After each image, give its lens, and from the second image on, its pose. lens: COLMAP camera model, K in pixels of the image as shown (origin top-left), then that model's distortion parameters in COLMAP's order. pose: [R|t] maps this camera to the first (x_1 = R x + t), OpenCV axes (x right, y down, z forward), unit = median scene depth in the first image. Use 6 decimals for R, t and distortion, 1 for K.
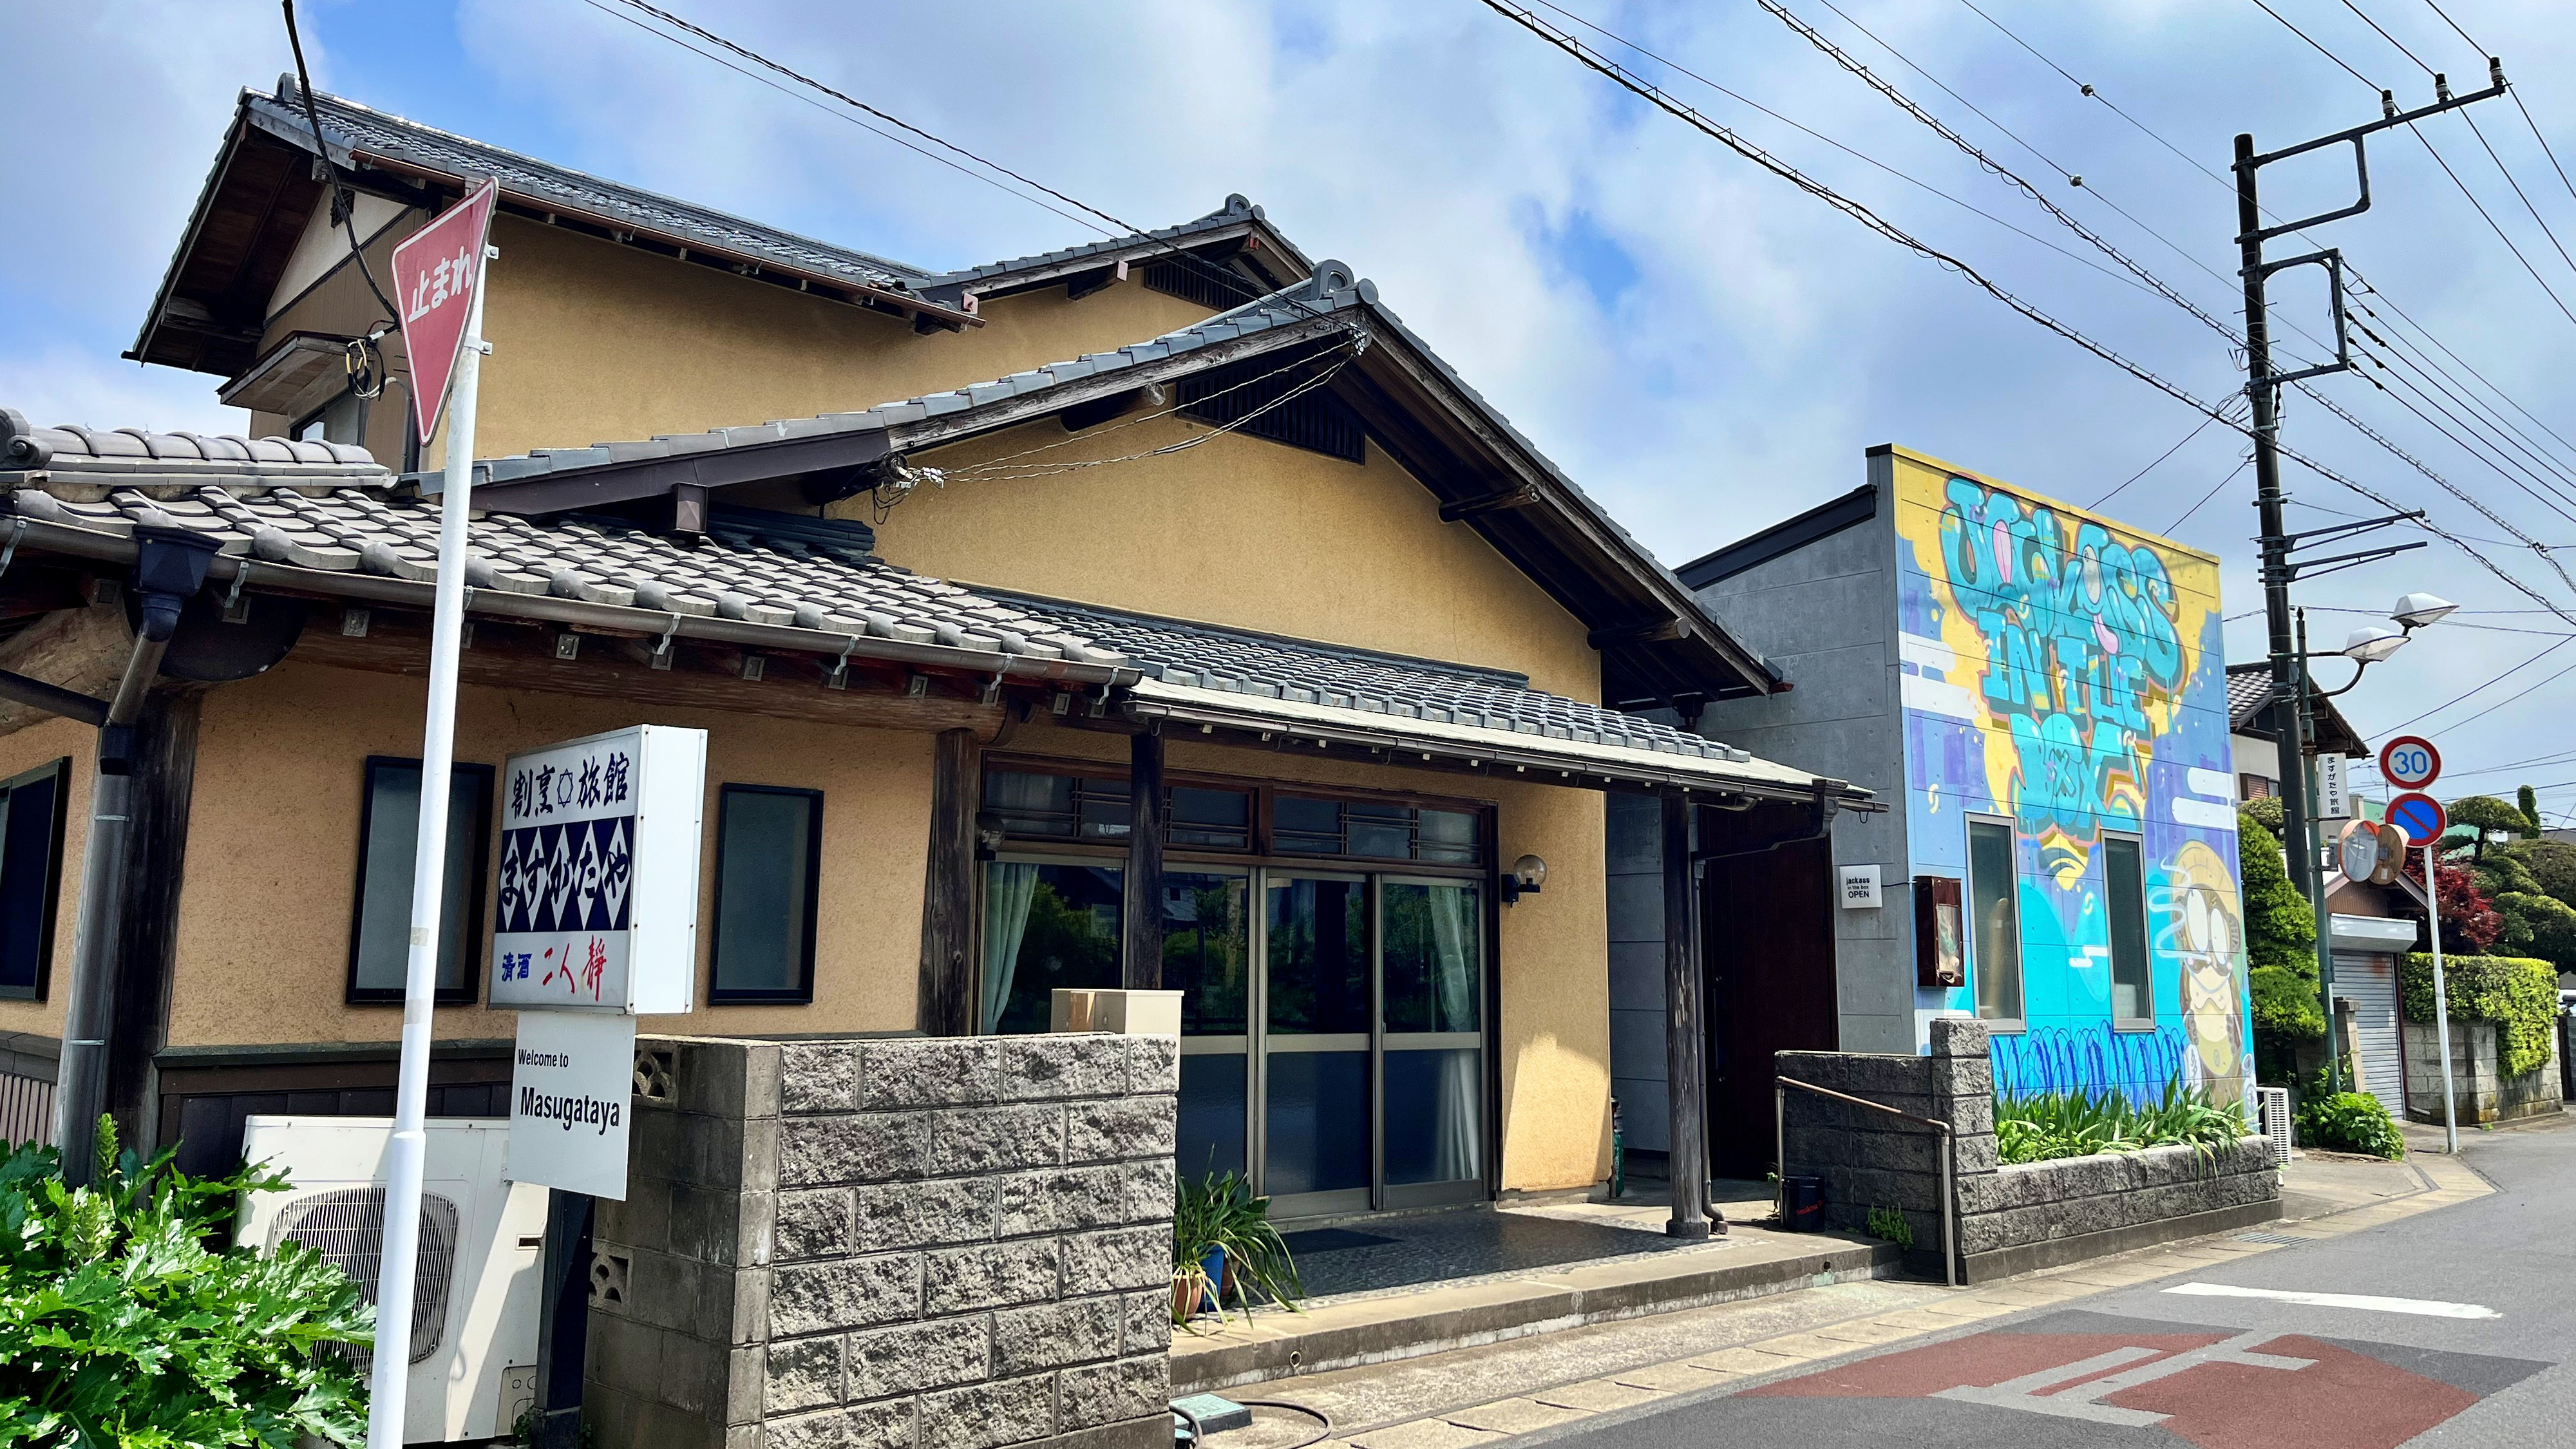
lens RADIAL K [[1842.6, 0, 1288.0], [0, 1842.6, 724.5], [0, 0, 1]] dist [0.027807, -0.002586]
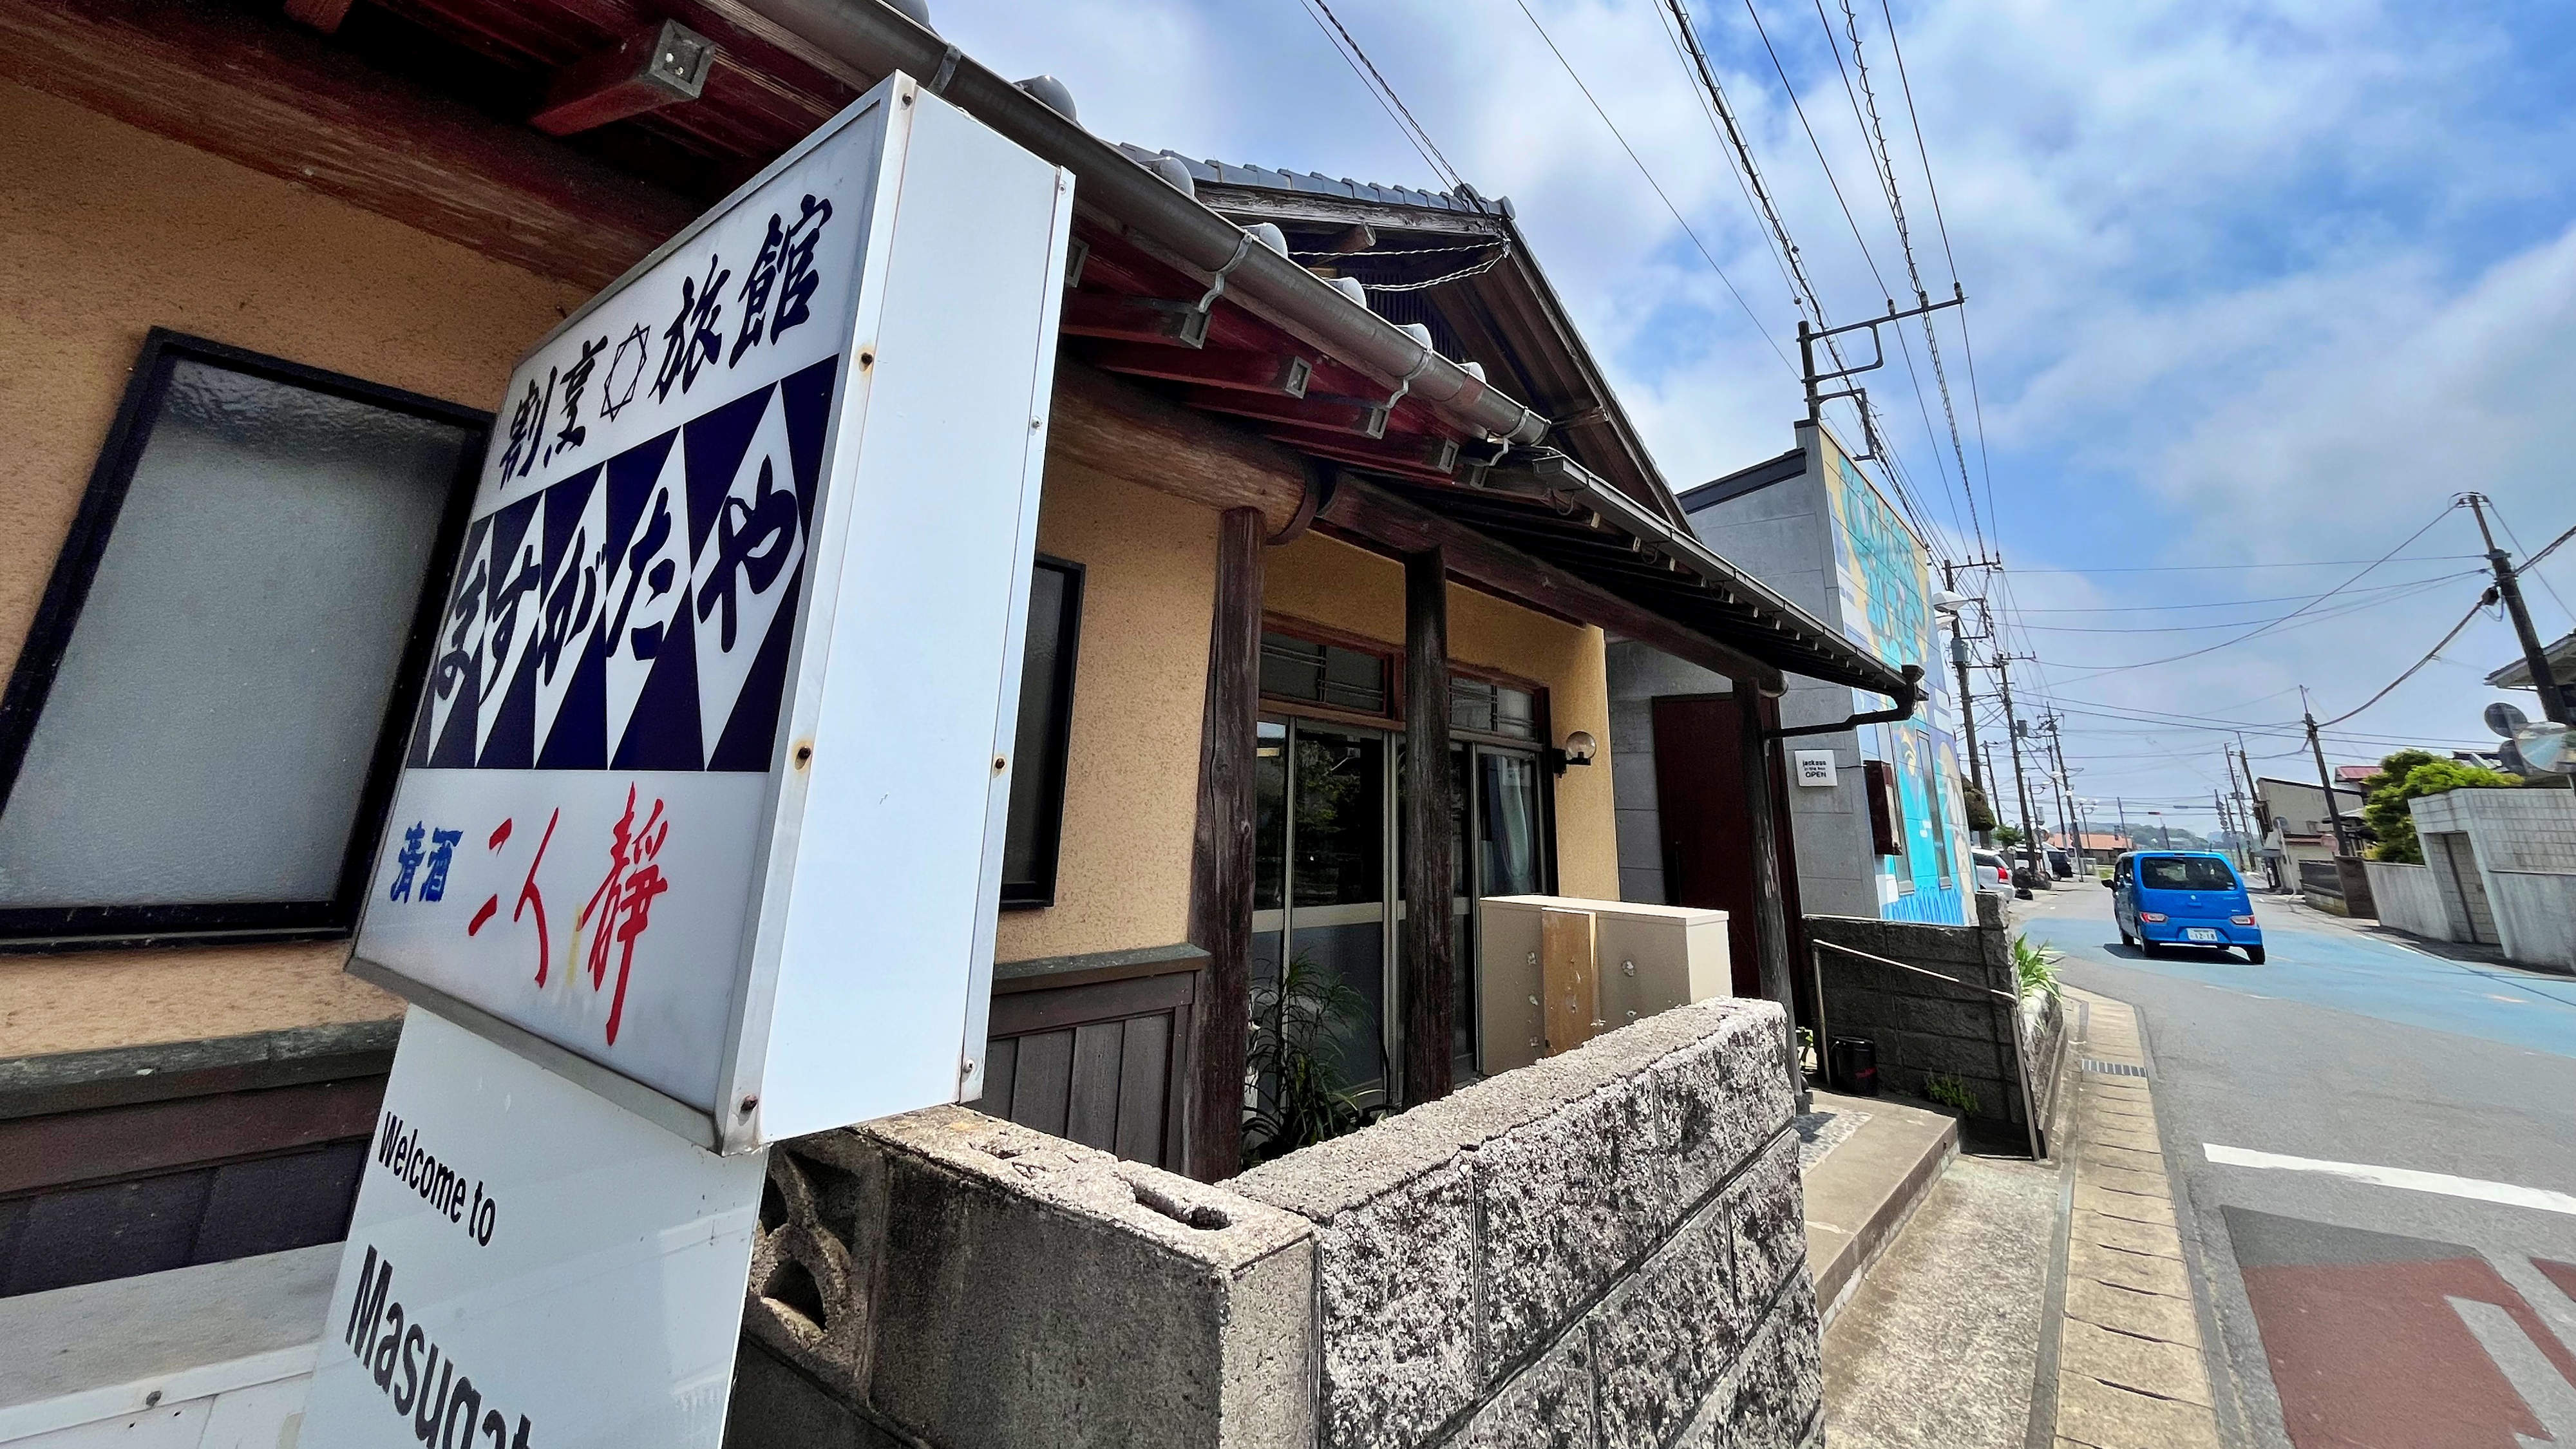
lens RADIAL K [[1042.7, 0, 1288.5], [0, 1042.7, 516.3], [0, 0, 1]] dist [-0.004837, -0.000056]
pose [[0.990528, 0.060952, 0.123043, -0.217169], [-0.042586, 0.988259, -0.146731, 0.066919], [-0.130542, 0.140101, 0.981494, 0.599969]]
